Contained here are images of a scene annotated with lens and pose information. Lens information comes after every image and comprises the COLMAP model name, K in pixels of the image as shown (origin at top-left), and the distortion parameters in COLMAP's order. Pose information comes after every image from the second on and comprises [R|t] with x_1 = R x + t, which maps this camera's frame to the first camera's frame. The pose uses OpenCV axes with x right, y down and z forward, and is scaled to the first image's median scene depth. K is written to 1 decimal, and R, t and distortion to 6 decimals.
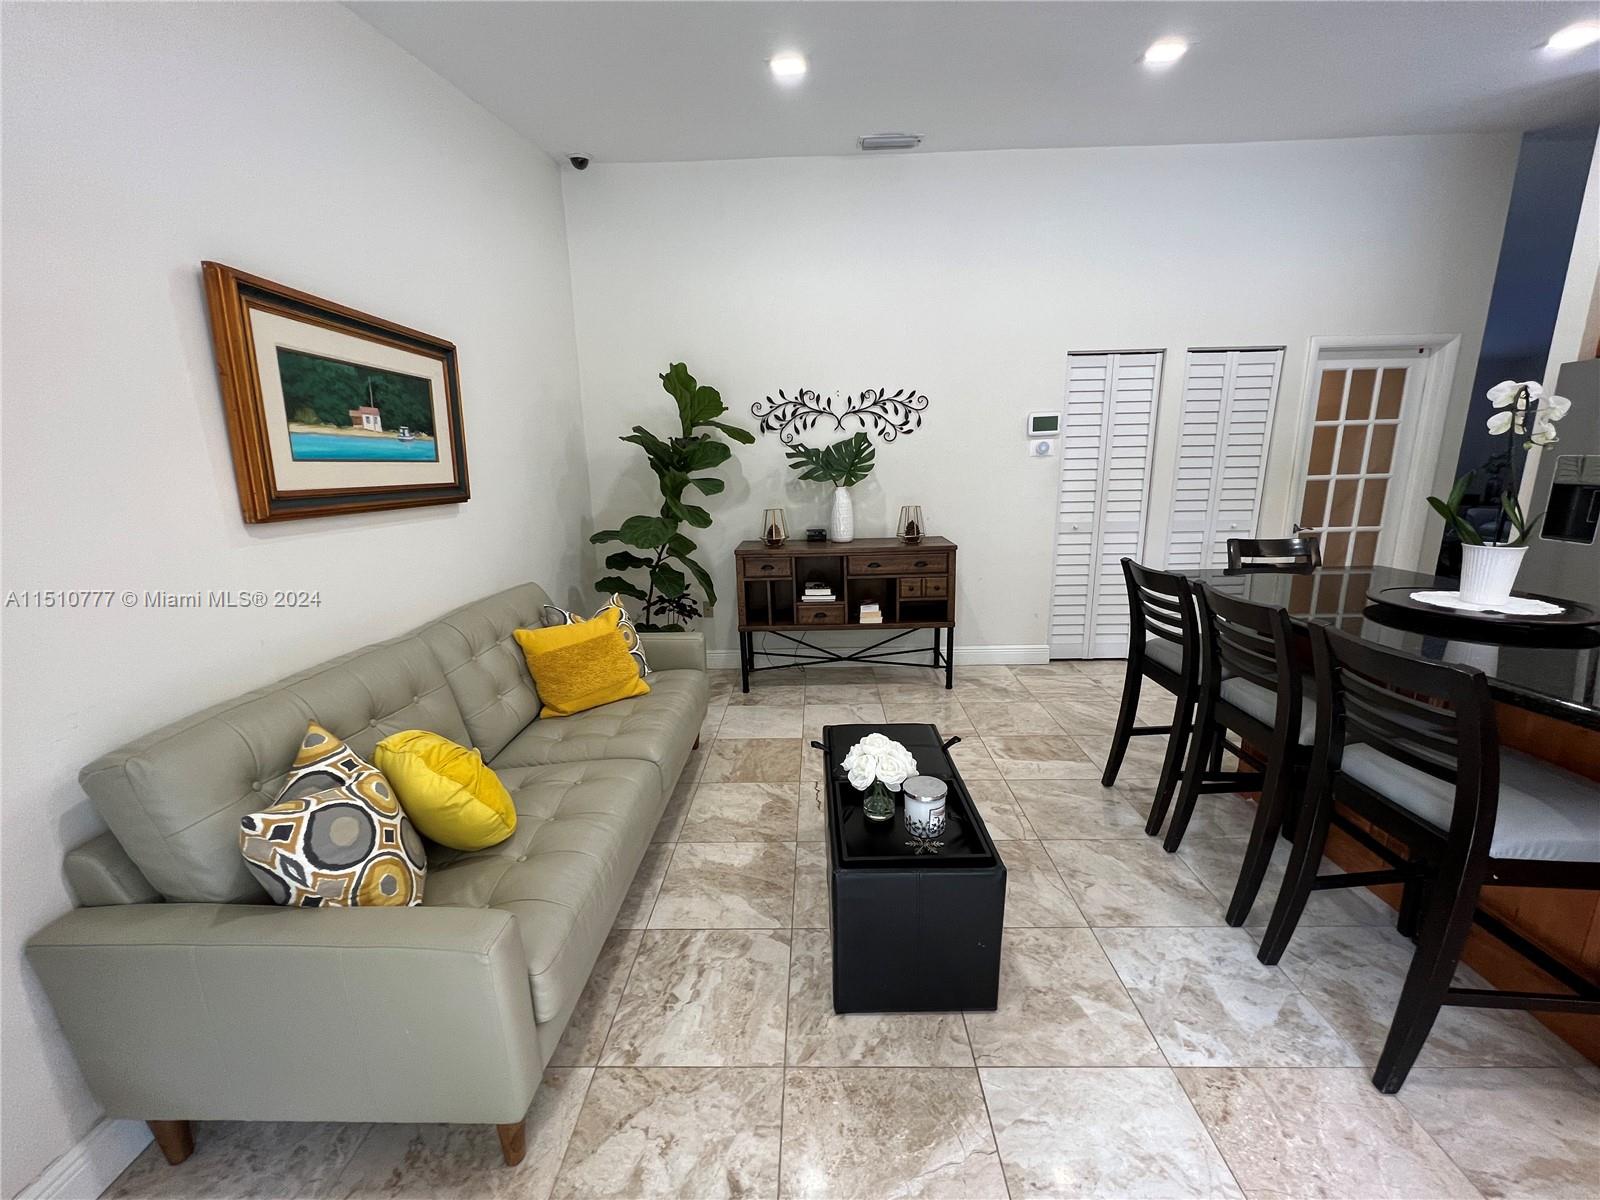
lens RADIAL K [[636.0, 0, 800.6], [0, 636.0, 600.4], [0, 0, 1]] dist [-0.001751, 0.000584]
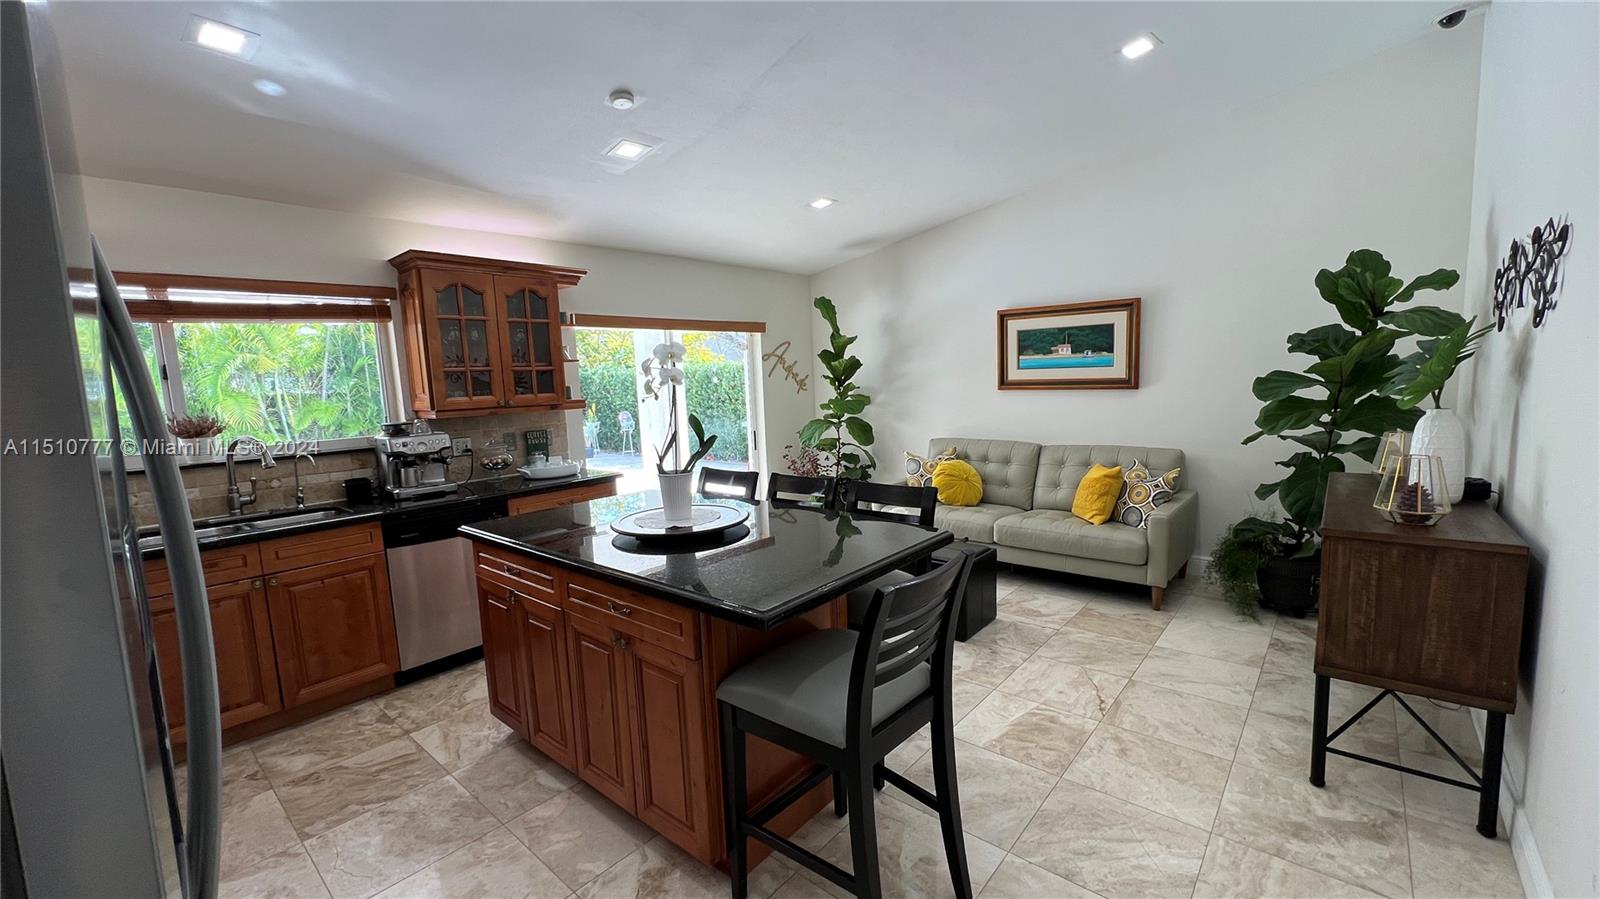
lens RADIAL K [[635.1, 0, 805.3], [0, 635.1, 451.7], [0, 0, 1]] dist [-0.000981, -0.000110]
pose [[-0.628353, 0.139120, -0.765387, 1.295544], [-0.115899, 0.956157, 0.268944, -0.338635], [0.769246, 0.257699, -0.584681, 1.317984]]
